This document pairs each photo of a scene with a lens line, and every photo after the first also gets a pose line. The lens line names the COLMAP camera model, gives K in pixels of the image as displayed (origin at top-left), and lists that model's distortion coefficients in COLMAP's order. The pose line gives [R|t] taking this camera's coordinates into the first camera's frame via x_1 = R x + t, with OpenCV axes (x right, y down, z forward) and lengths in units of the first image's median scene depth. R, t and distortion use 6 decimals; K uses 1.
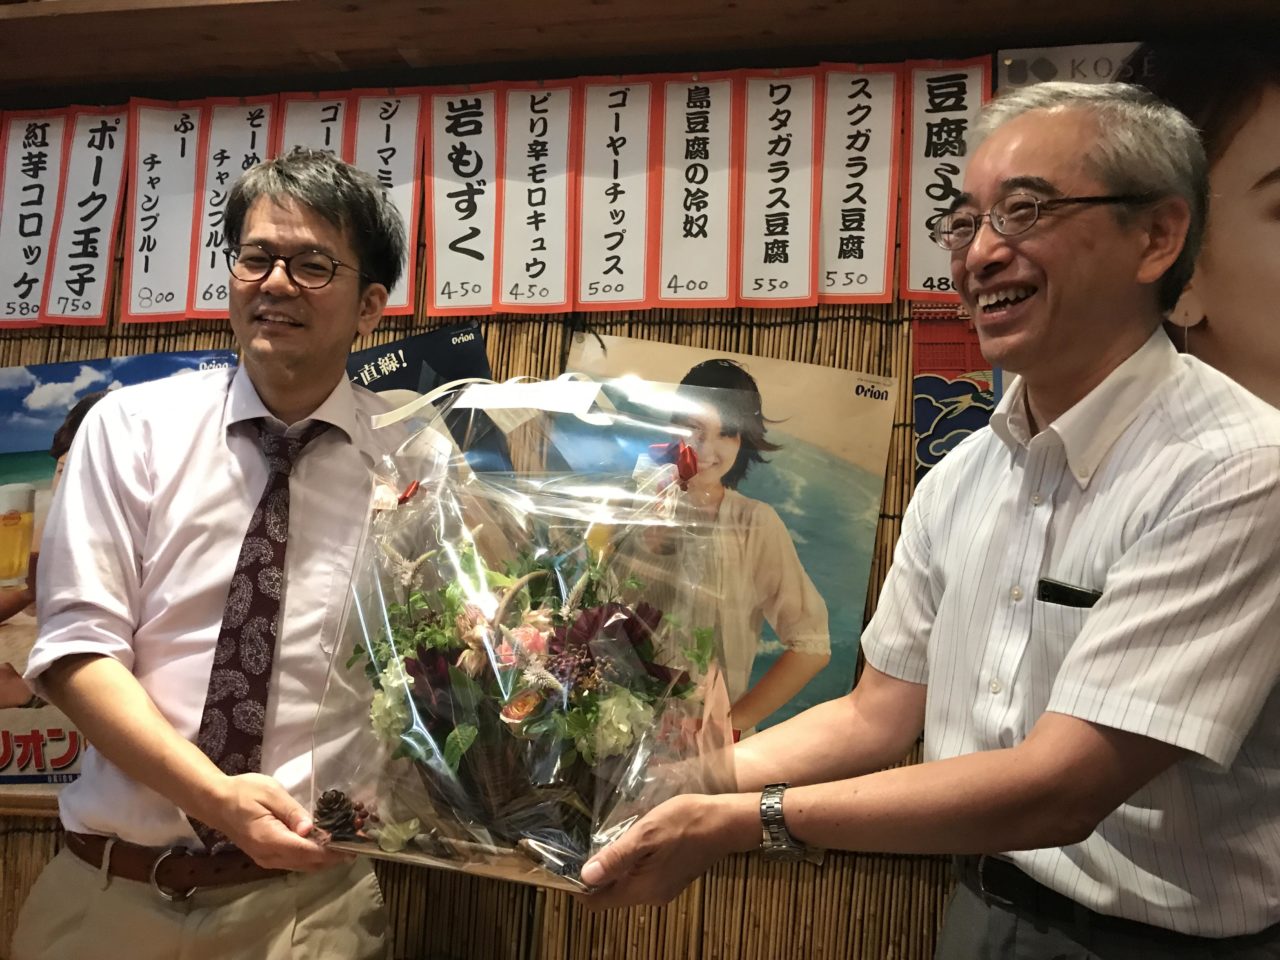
lens RADIAL K [[1047.0, 0, 640.3], [0, 1047.0, 478.2], [0, 0, 1]] dist [0.019777, -0.000420]
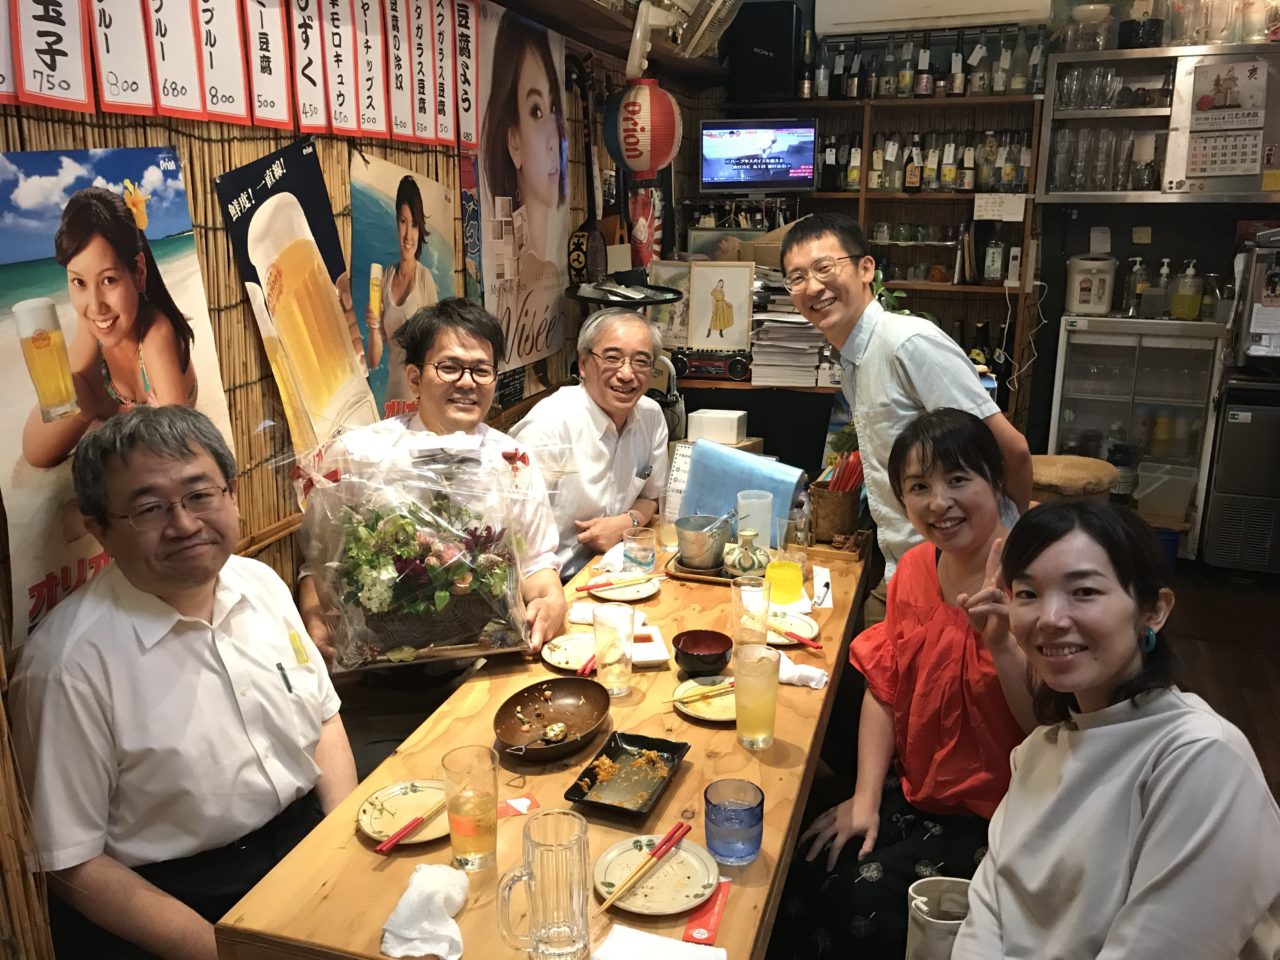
lens RADIAL K [[1047.0, 0, 639.8], [0, 1047.0, 479.5], [0, 0, 1]] dist [0.019777, -0.000420]
pose [[0.155658, -0.262019, 0.952427, -1.388165], [-0.075369, 0.958218, 0.275930, -0.130104], [-0.984931, -0.114734, 0.129406, 0.385901]]
